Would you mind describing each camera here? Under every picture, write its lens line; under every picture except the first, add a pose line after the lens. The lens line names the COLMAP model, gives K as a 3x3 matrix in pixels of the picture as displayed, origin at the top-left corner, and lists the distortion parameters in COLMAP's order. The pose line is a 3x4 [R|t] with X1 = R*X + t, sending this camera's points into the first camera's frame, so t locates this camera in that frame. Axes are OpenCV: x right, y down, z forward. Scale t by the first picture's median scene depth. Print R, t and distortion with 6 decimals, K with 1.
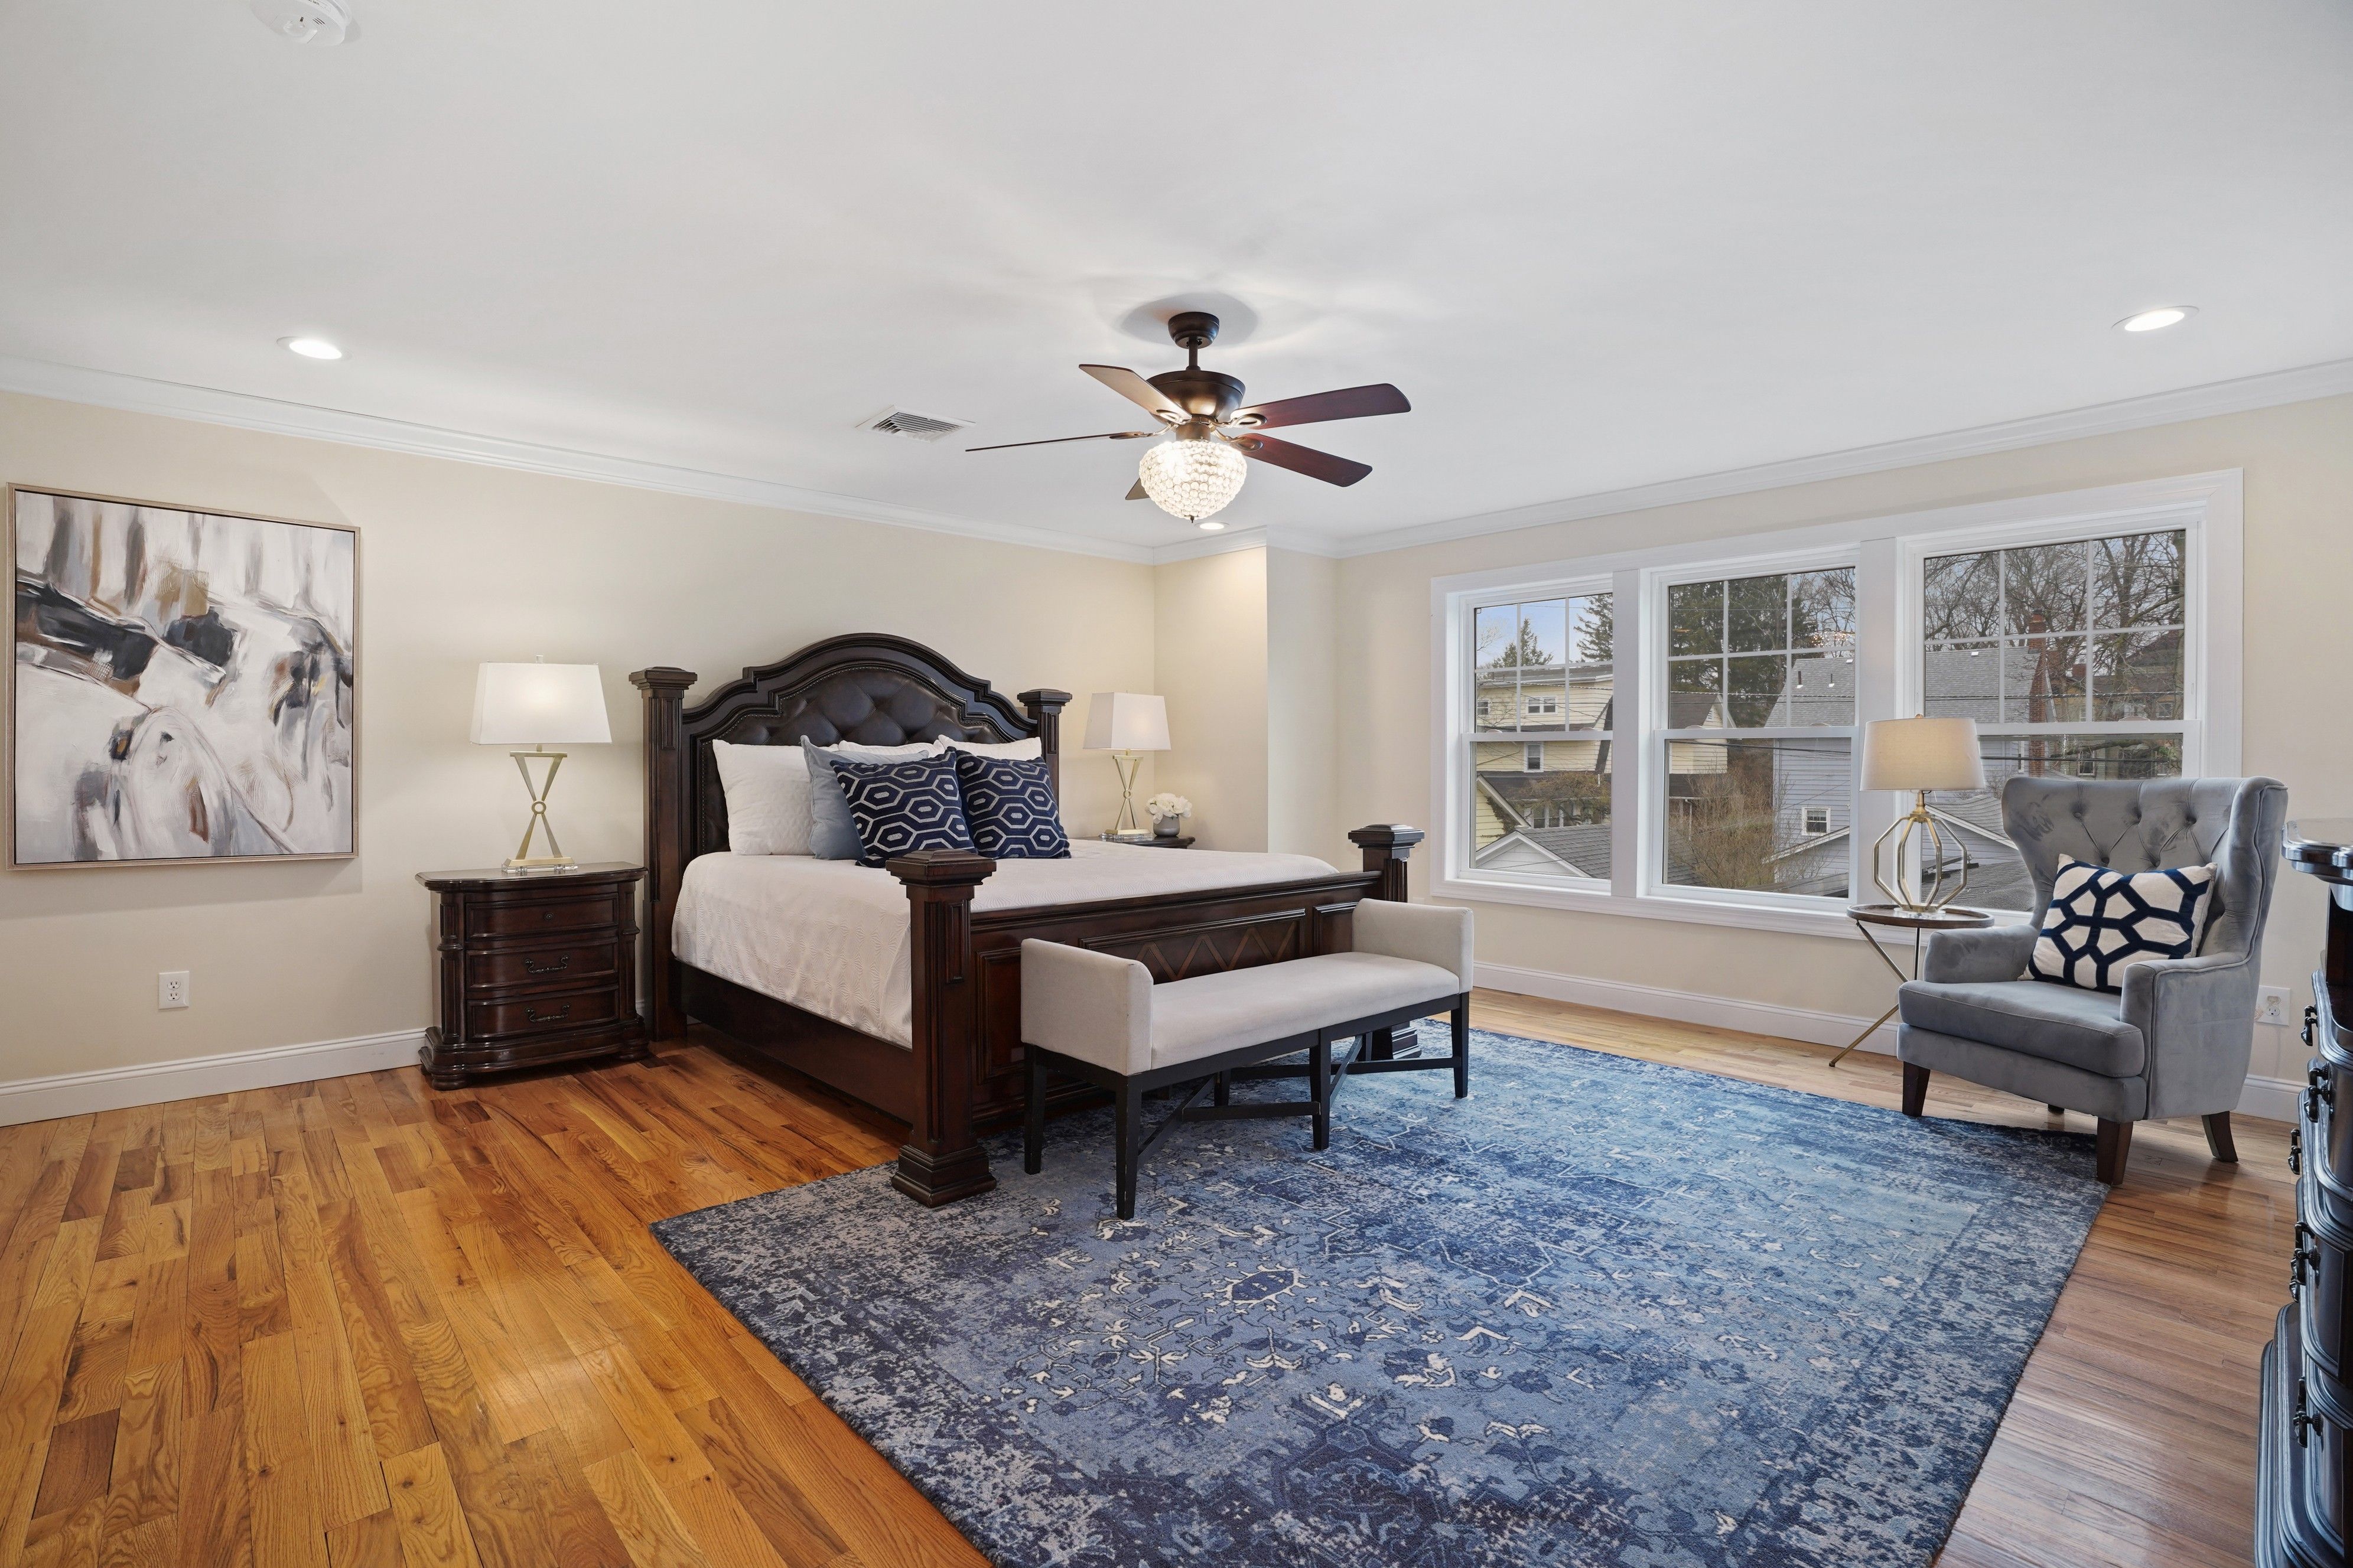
lens RADIAL K [[1048.9, 0, 1176.5], [0, 1048.9, 784.0], [0, 0, 1]] dist [-0.063135, 0.022763]
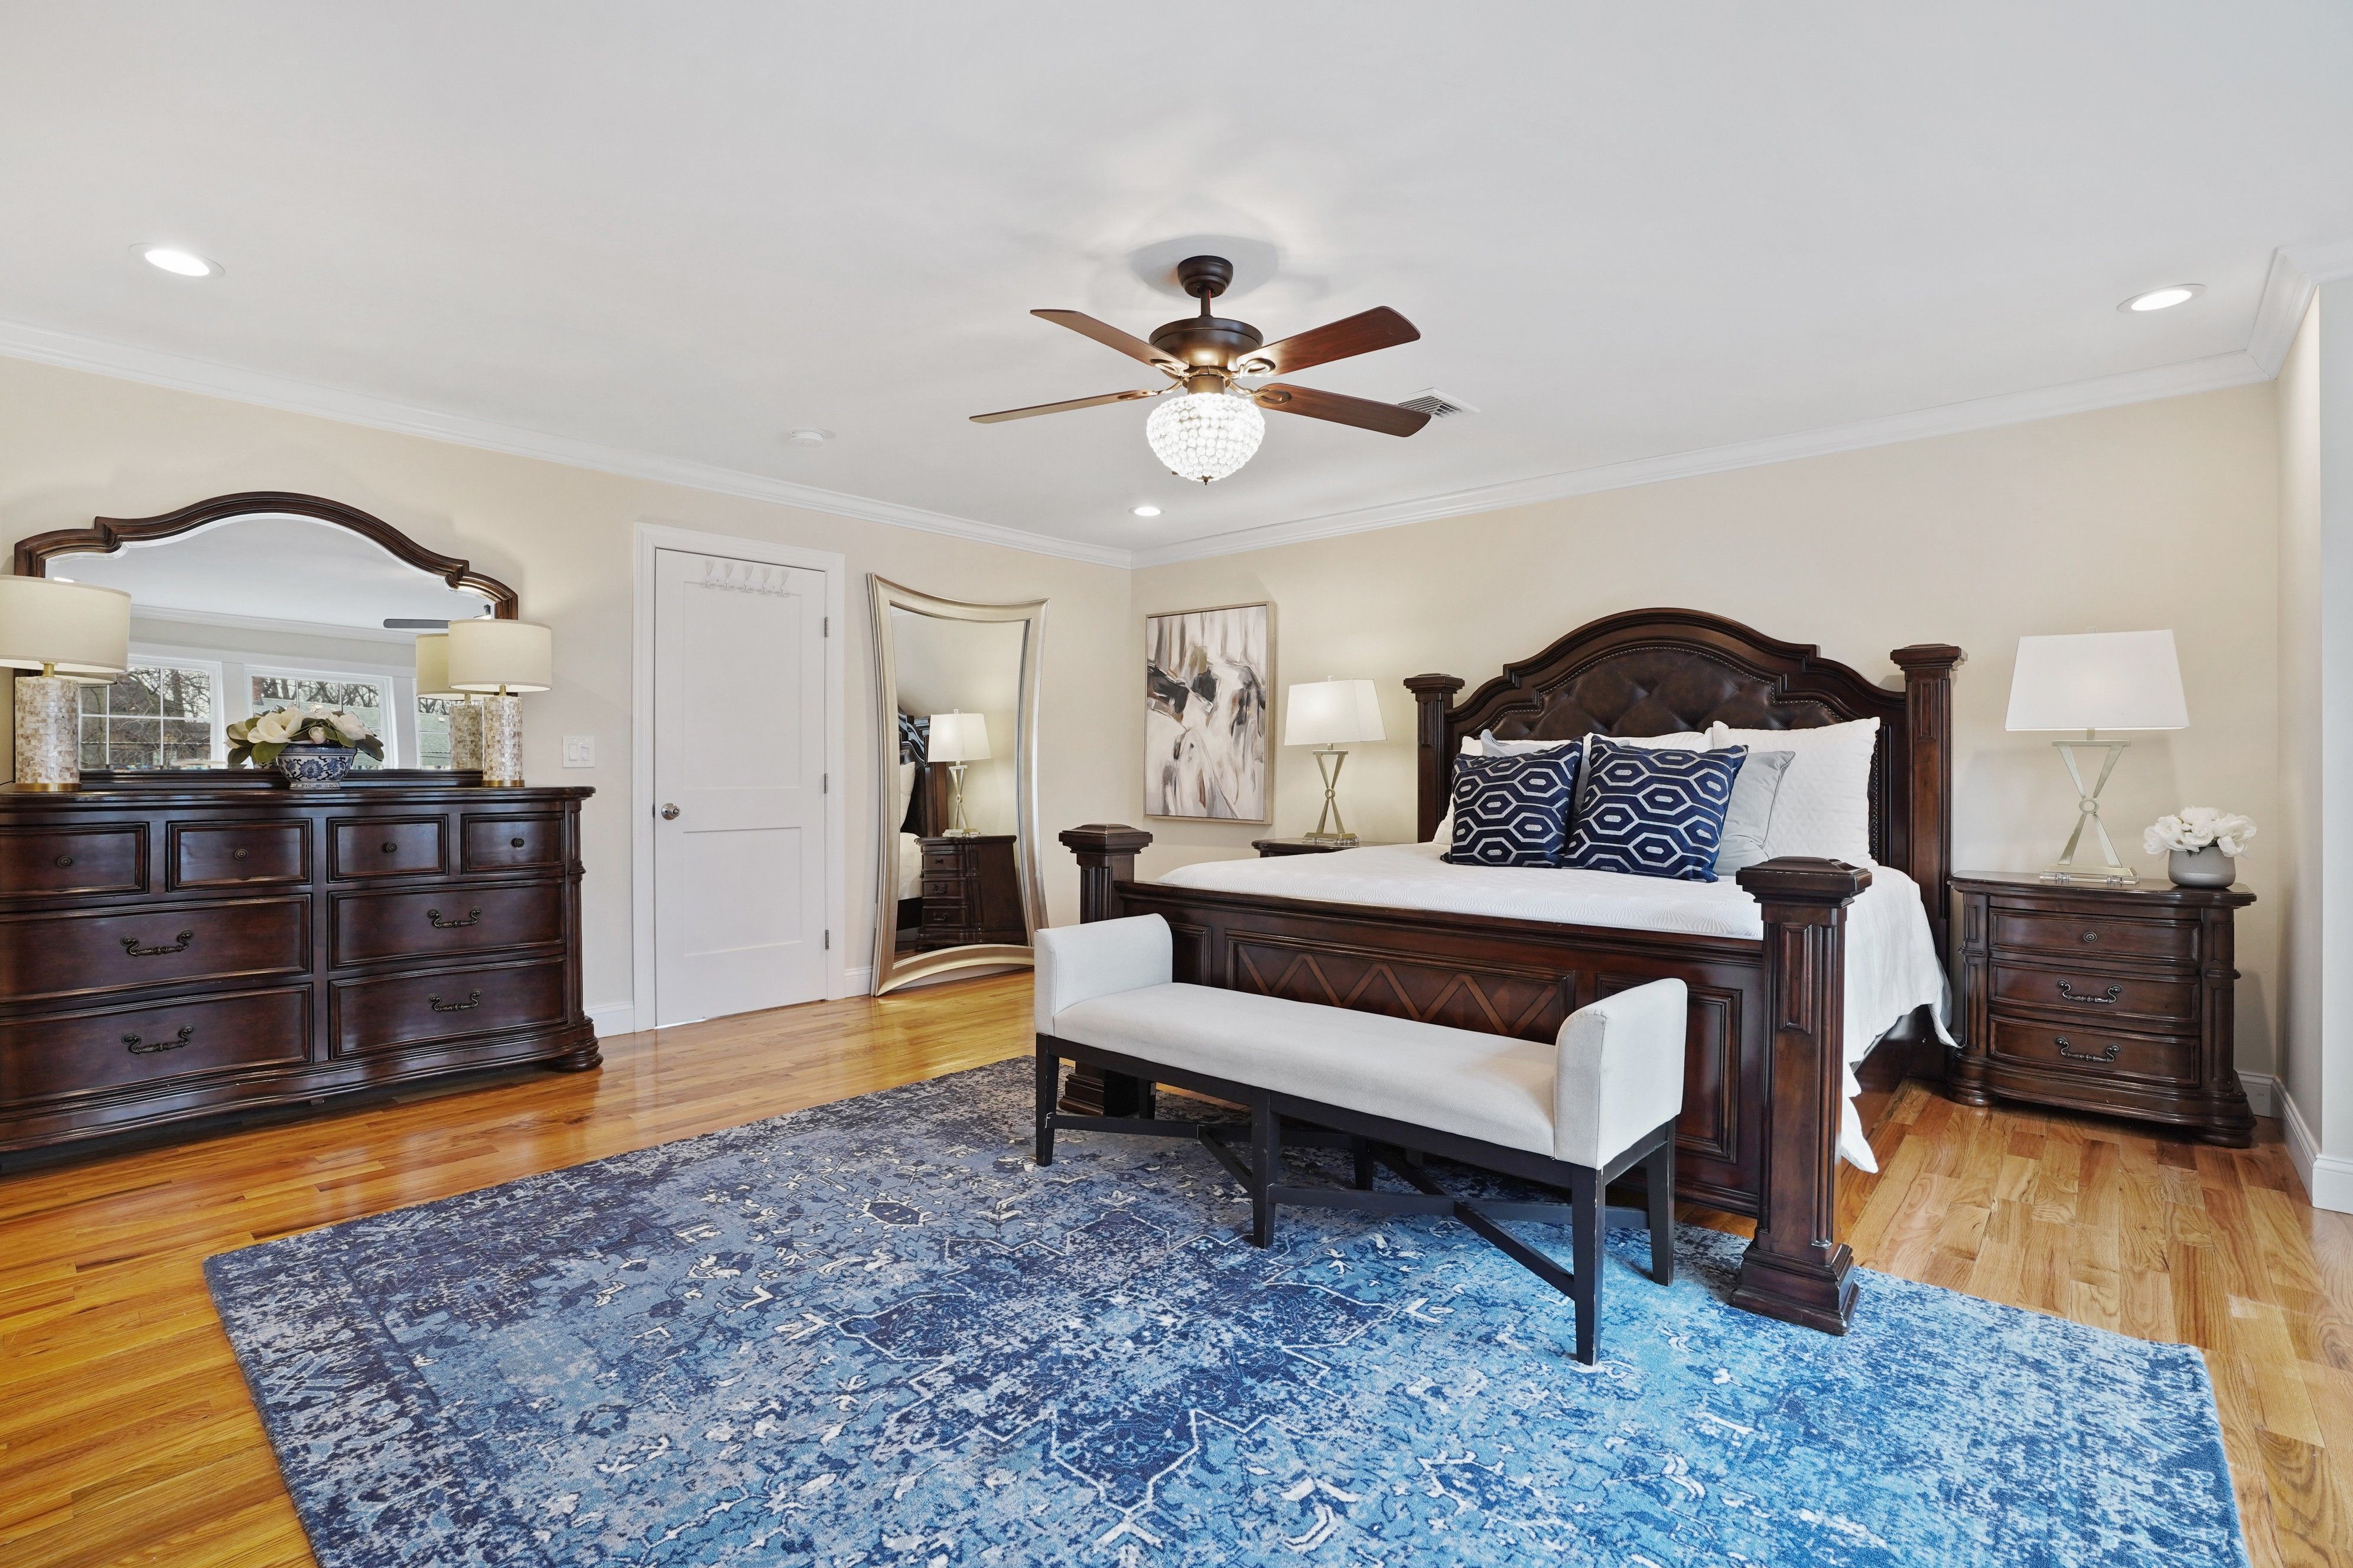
lens RADIAL K [[1089.3, 0, 1189.9], [0, 1089.3, 770.3], [0, 0, 1]] dist [-0.064013, 0.022027]
pose [[0.118988, -0.003976, -0.992888, 1.033664], [-0.017906, 0.999821, -0.006149, 0.006689], [0.992734, 0.018510, 0.118896, 0.950024]]
